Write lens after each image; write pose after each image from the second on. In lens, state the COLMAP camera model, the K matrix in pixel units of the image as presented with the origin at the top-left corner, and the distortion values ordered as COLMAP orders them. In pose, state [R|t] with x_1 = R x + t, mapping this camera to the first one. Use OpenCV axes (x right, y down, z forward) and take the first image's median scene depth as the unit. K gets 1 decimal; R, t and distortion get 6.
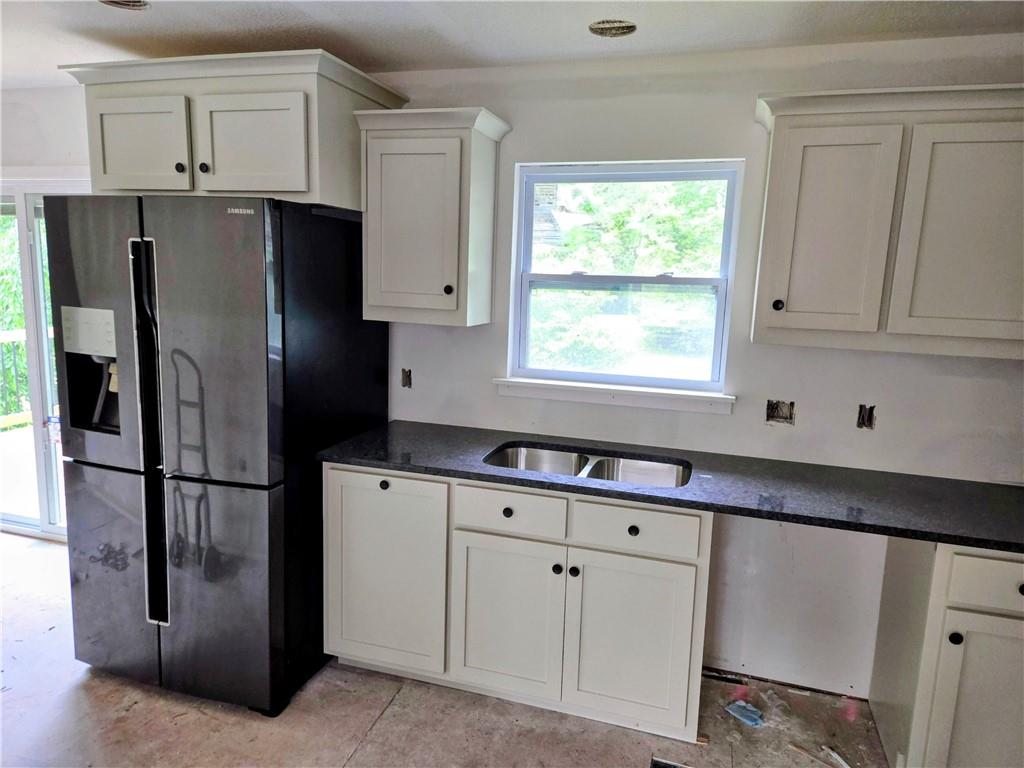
lens RADIAL K [[696.9, 0, 505.5], [0, 696.9, 380.4], [0, 0, 1]] dist [0.042936, -0.004979]
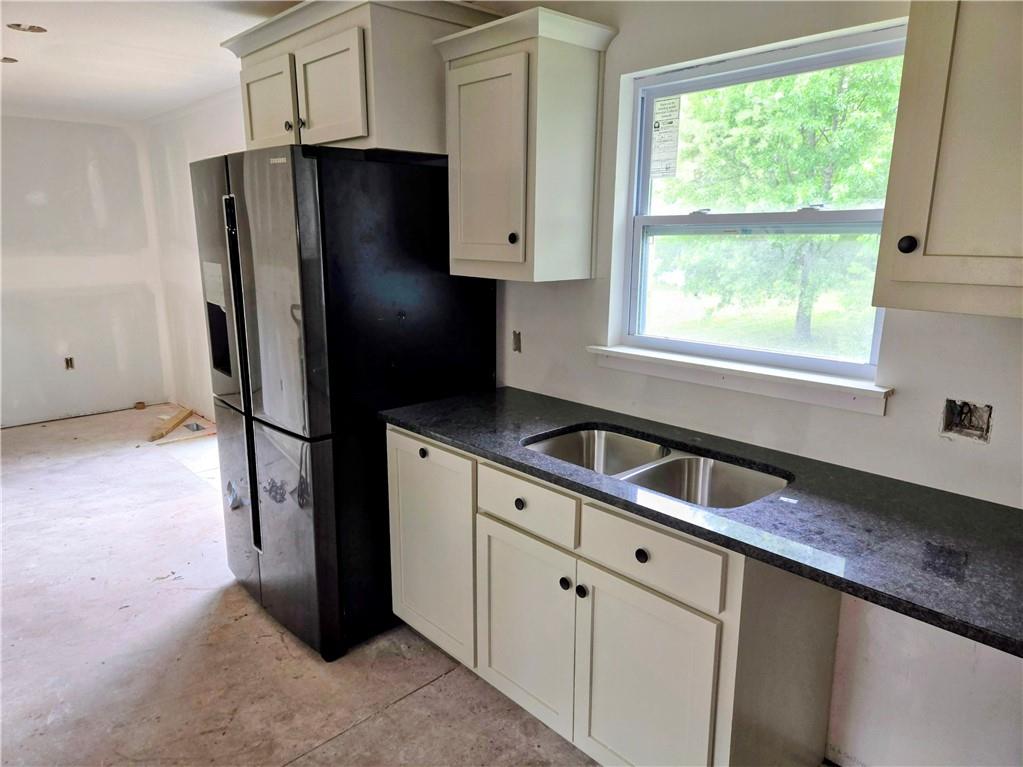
lens RADIAL K [[696.2, 0, 510.5], [0, 696.2, 390.4], [0, 0, 1]] dist [0.042936, -0.004979]
pose [[0.861824, 0.081856, -0.500559, 0.357496], [-0.051307, 0.995899, 0.074521, -0.007459], [0.504606, -0.038542, 0.862489, 0.248911]]
